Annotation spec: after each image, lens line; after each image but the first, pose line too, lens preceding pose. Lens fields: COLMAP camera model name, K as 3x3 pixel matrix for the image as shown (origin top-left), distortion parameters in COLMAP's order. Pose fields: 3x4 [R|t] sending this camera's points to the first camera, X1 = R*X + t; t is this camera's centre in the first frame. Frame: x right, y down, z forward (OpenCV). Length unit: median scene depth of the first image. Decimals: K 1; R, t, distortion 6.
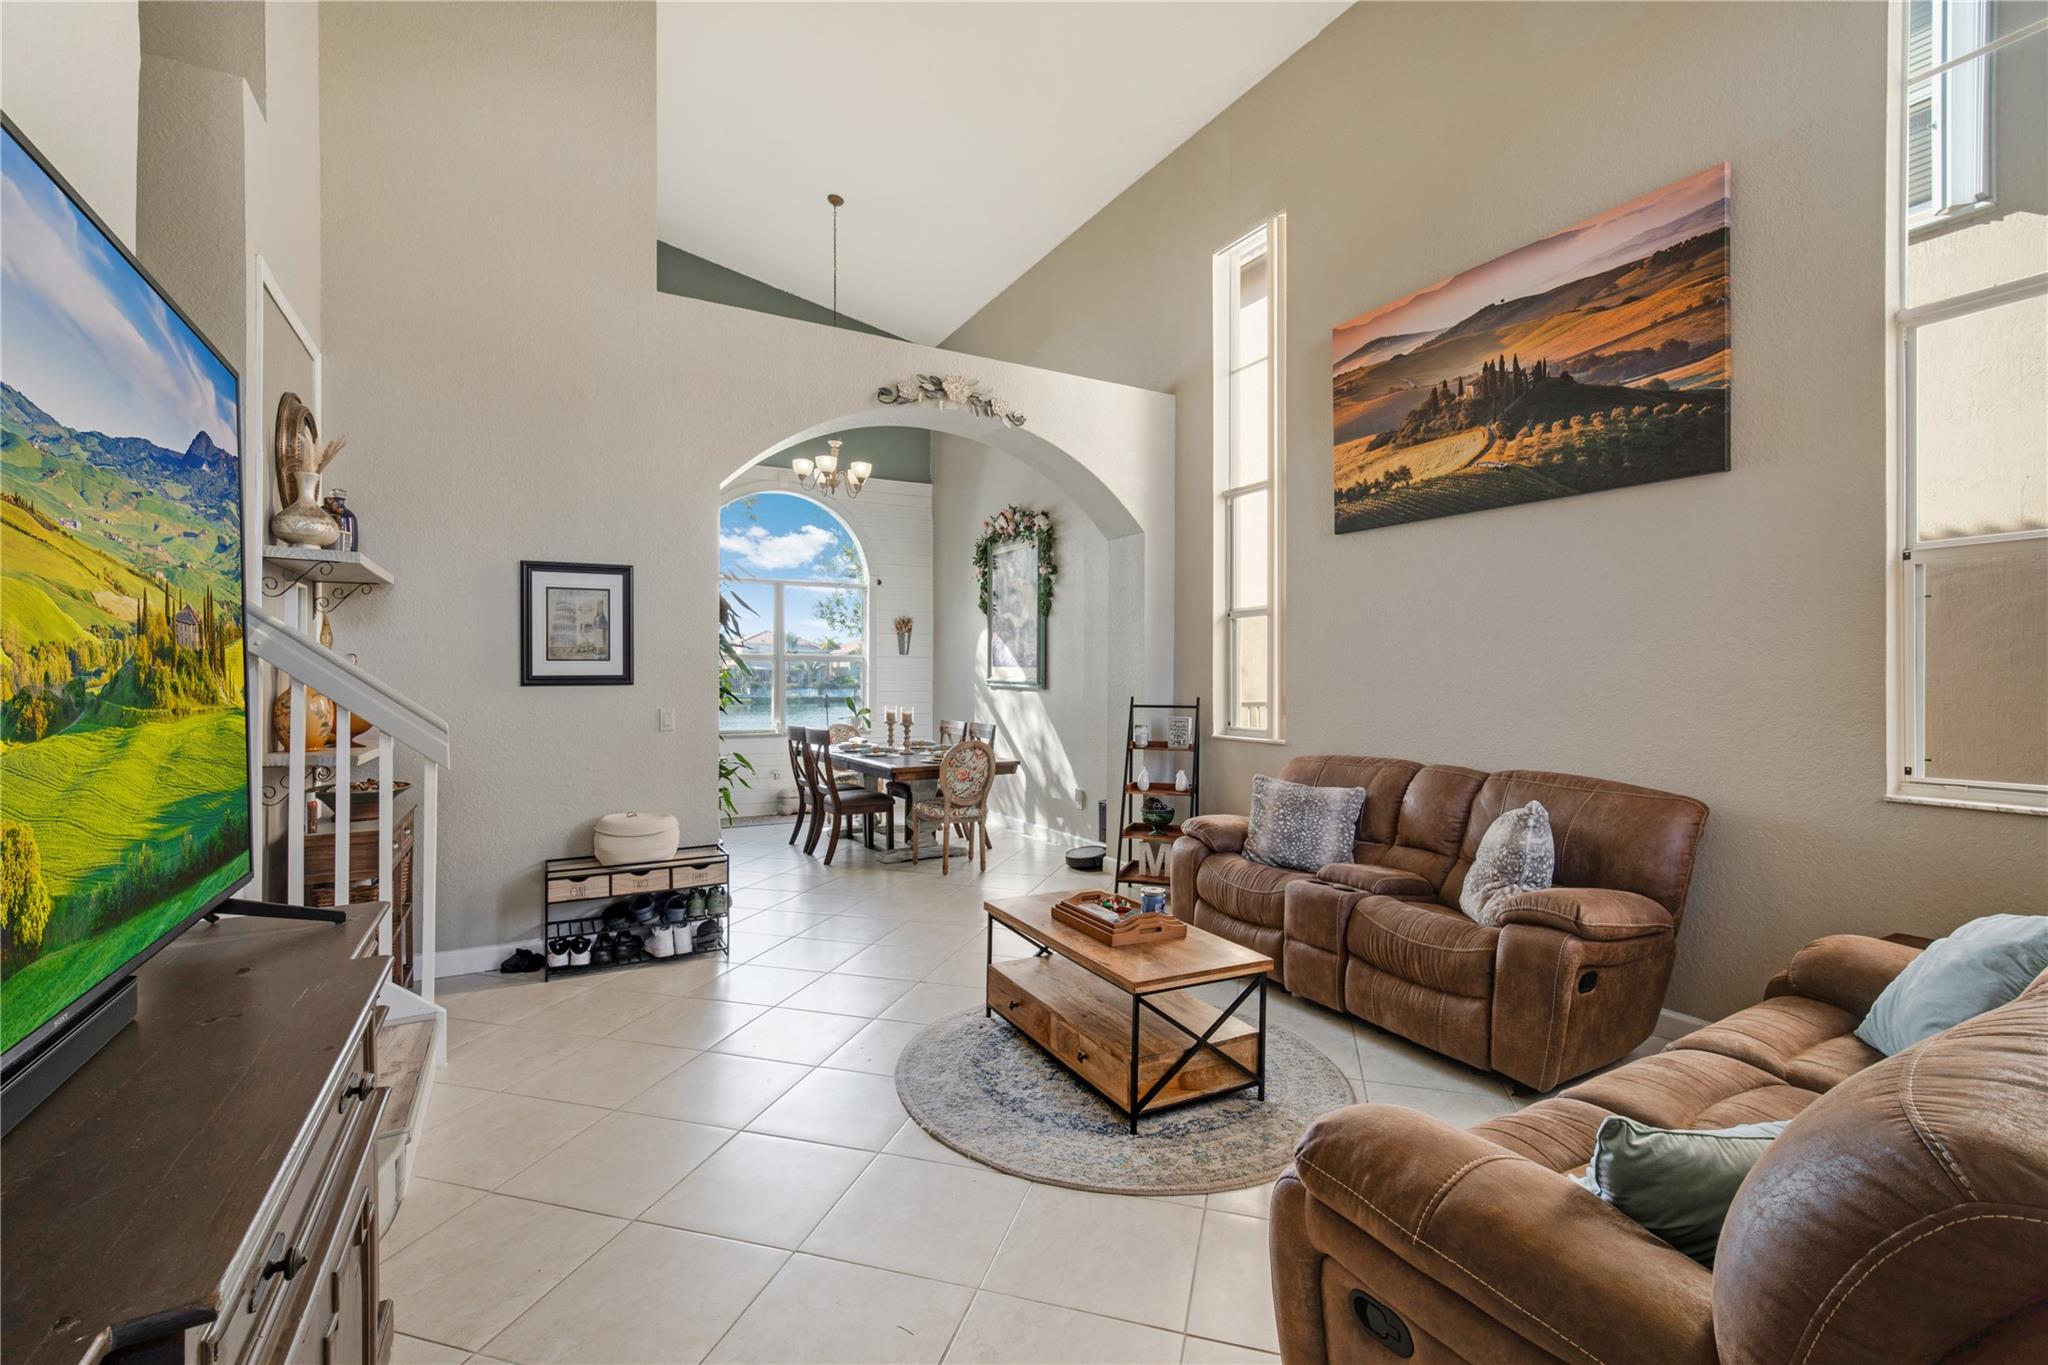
lens RADIAL K [[900.1, 0, 1023.5], [0, 900.1, 675.5], [0, 0, 1]] dist [0.017417, 0.000215]
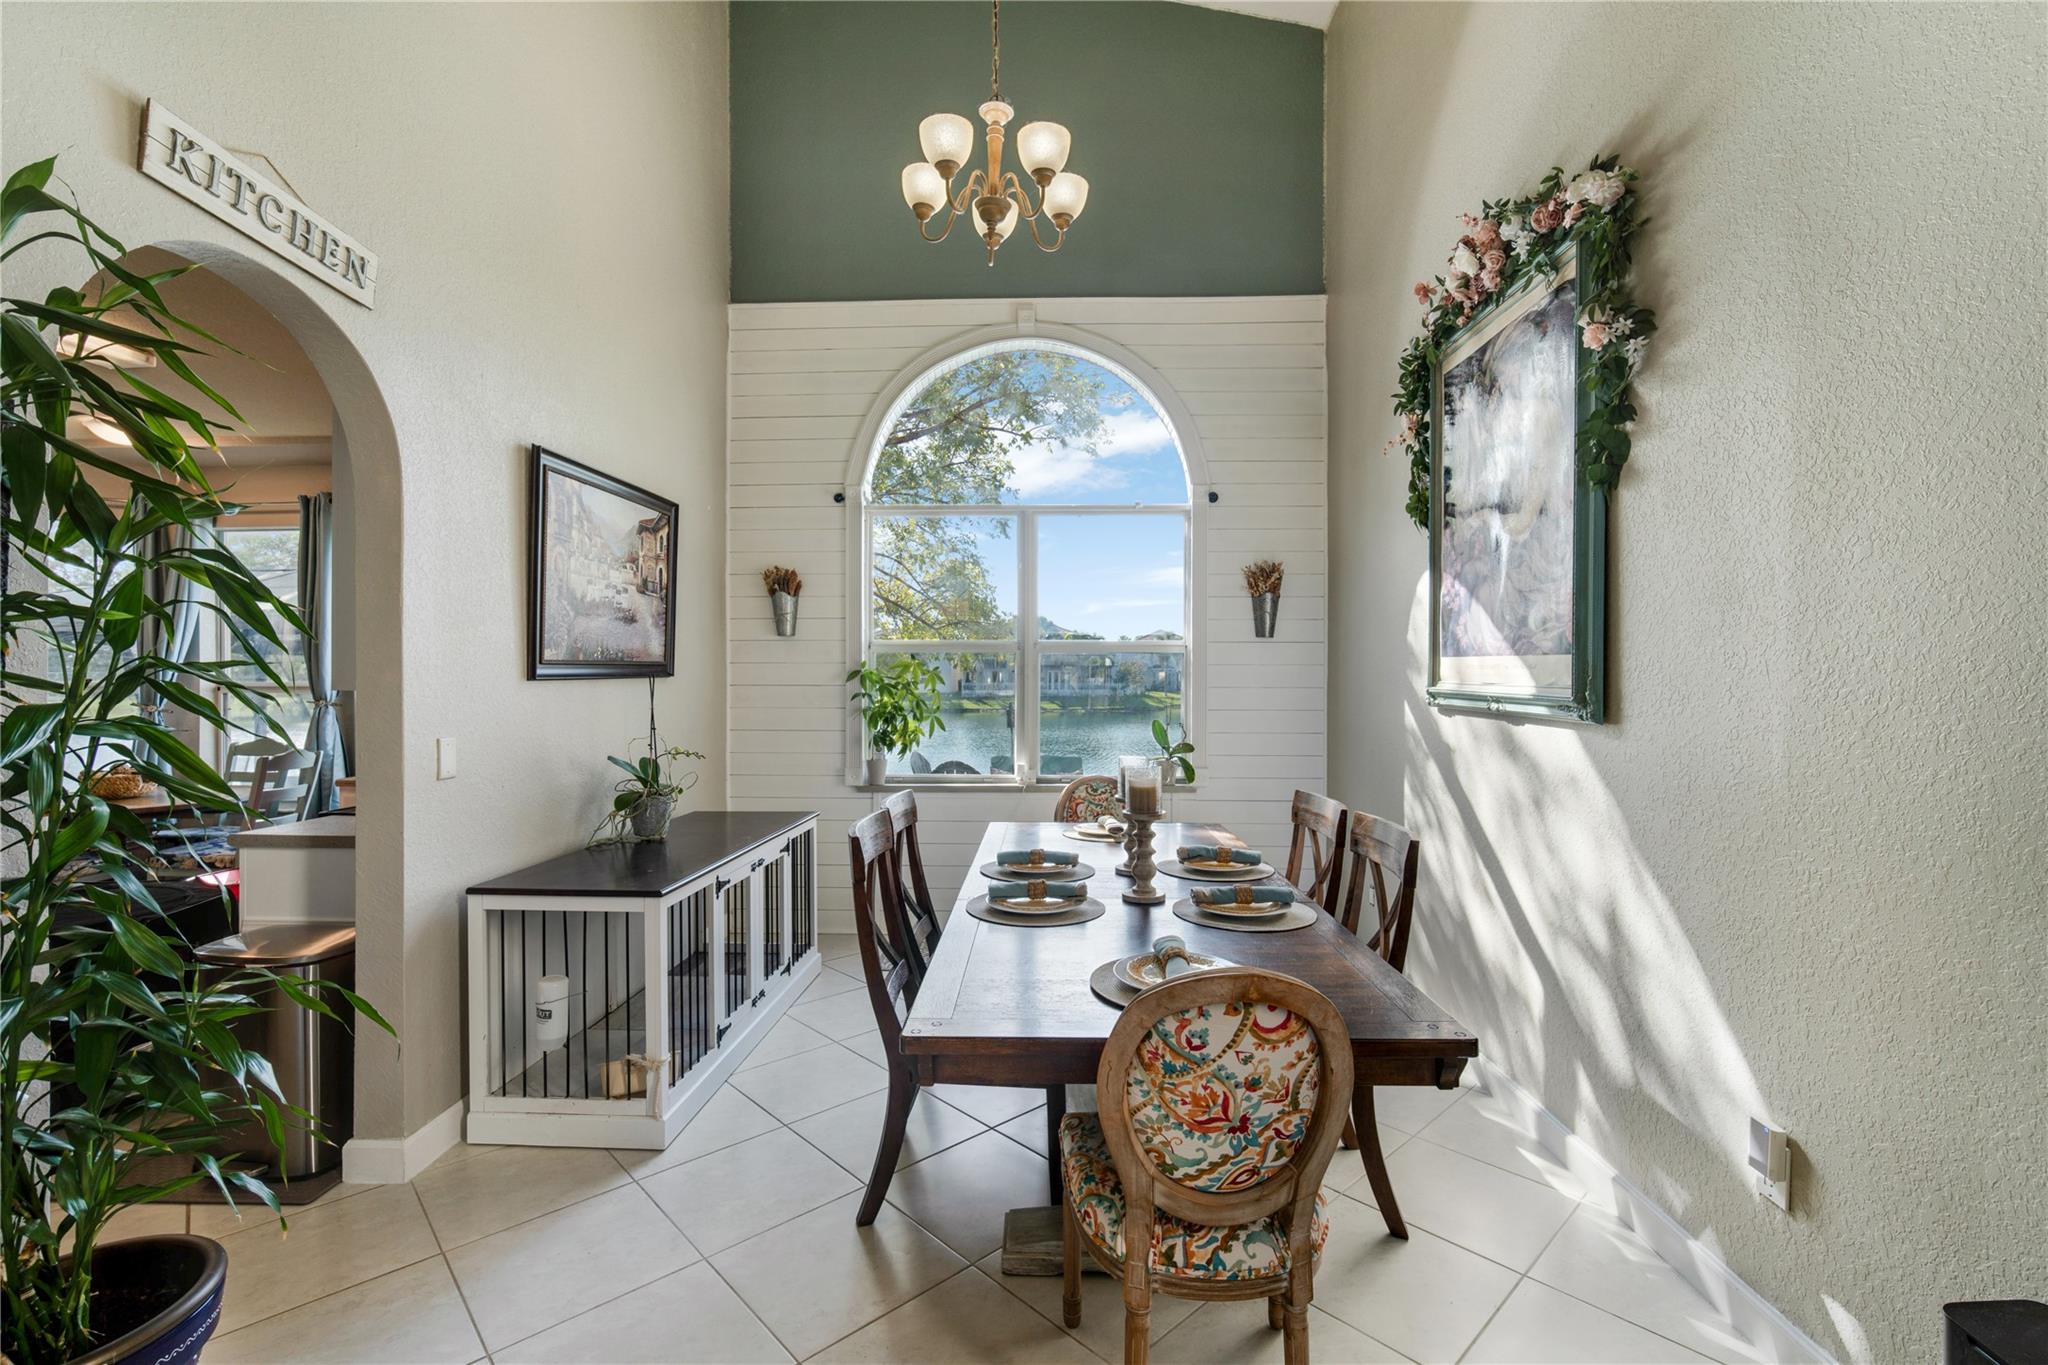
lens RADIAL K [[900.1, 0, 1022.6], [0, 900.1, 675.7], [0, 0, 1]] dist [0.017417, 0.000215]
pose [[0.859162, -0.001846, -0.511701, 0.011156], [0.000598, 0.999996, -0.002603, -0.000573], [0.511704, 0.001930, 0.859160, 0.596615]]
